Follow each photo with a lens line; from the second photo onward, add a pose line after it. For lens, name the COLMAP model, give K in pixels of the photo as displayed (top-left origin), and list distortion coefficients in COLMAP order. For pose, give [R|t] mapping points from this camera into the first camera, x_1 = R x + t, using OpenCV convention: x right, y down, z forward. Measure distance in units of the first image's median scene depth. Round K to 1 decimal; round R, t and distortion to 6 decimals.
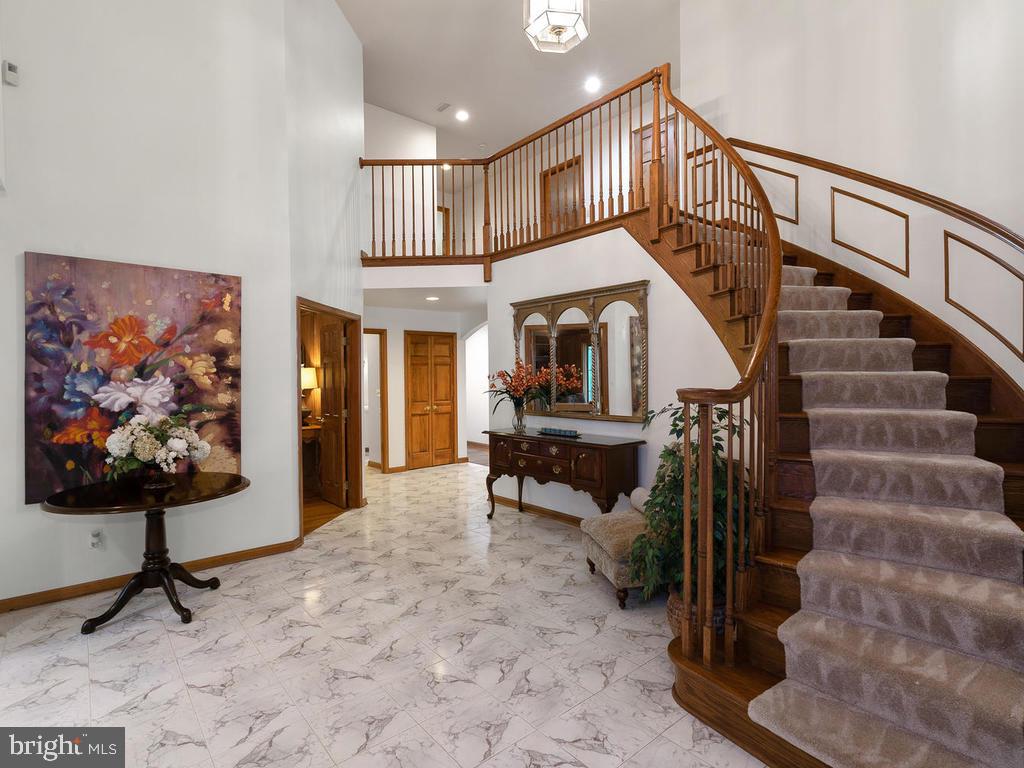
lens RADIAL K [[532.4, 0, 525.0], [0, 532.4, 382.1], [0, 0, 1]] dist [-0.003014, -0.003367]
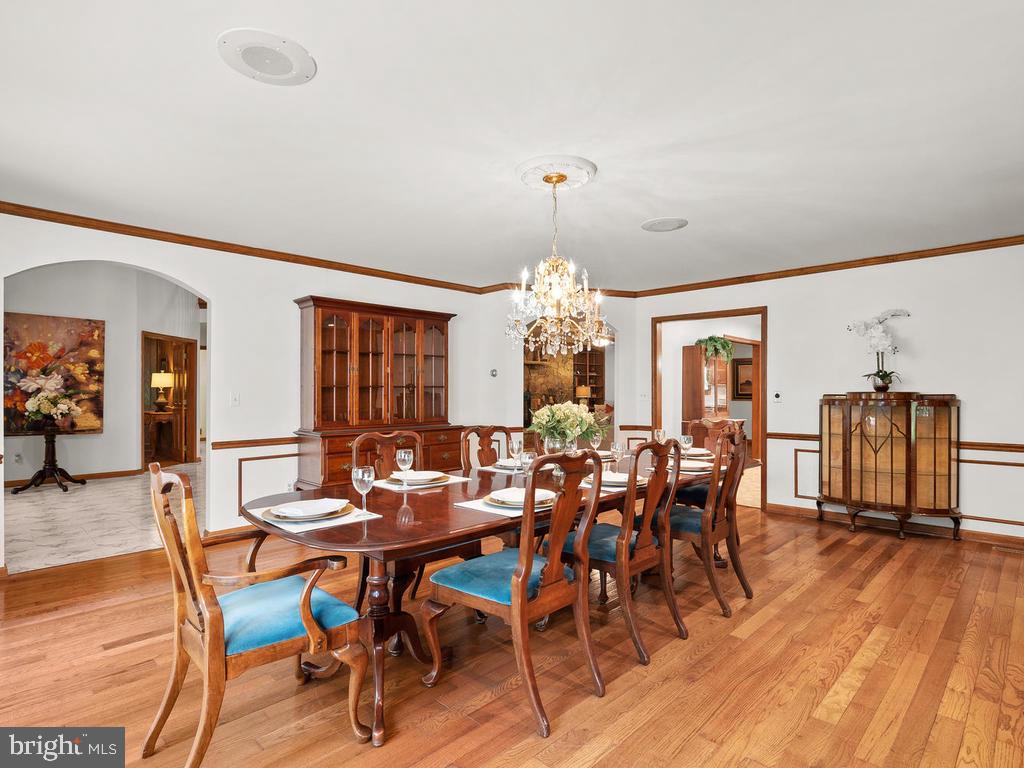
lens RADIAL K [[532.4, 0, 525.0], [0, 532.4, 382.1], [0, 0, 1]] dist [-0.003014, -0.003367]
pose [[0.993970, 0.004941, 0.109538, 0.750941], [-0.002267, 0.999697, -0.024523, 0.057765], [-0.109626, 0.024127, 0.993680, -1.032770]]
